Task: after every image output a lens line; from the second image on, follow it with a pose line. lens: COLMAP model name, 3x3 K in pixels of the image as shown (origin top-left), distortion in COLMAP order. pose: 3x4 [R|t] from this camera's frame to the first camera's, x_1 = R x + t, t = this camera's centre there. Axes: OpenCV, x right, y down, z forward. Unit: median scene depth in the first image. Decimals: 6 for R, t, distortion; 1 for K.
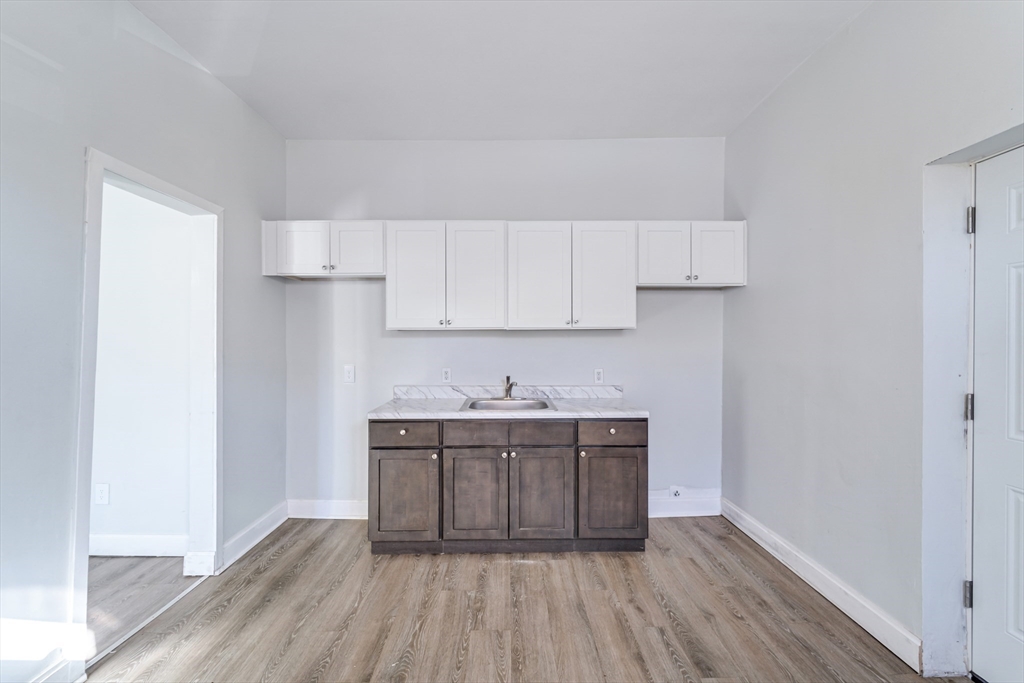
lens RADIAL K [[425.6, 0, 508.2], [0, 425.6, 337.9], [0, 0, 1]] dist [0.003052, -0.002047]
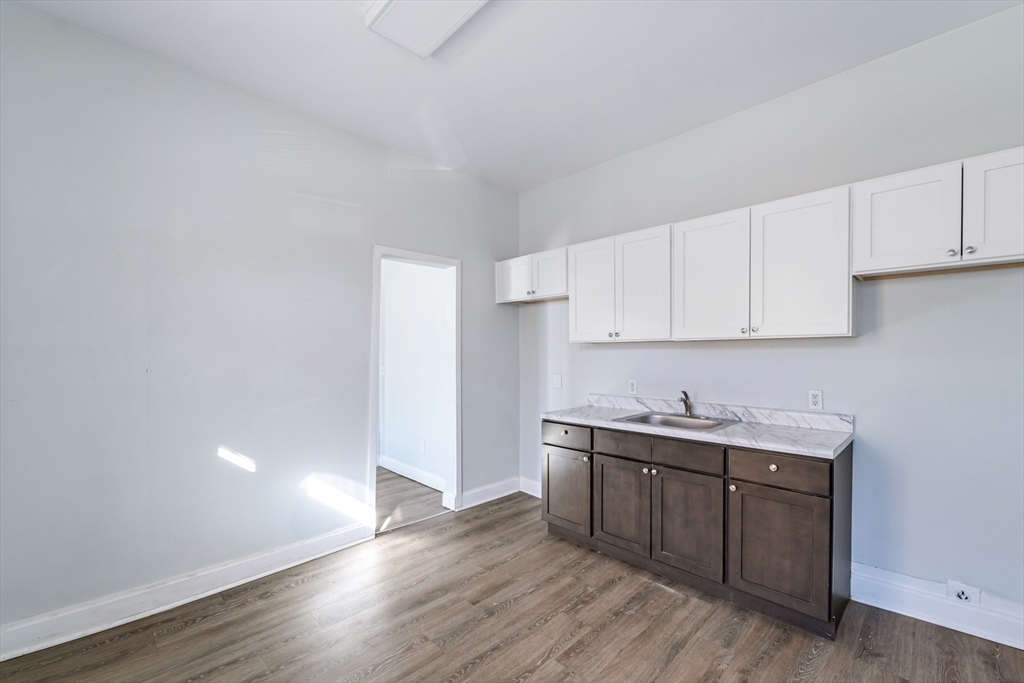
lens RADIAL K [[425.6, 0, 489.3], [0, 425.6, 358.3], [0, 0, 1]] dist [0.003052, -0.002047]
pose [[0.686956, 0.011085, -0.726614, 0.444131], [0.005012, 0.999788, 0.019990, -0.002249], [0.726682, -0.017374, 0.686755, 0.077587]]
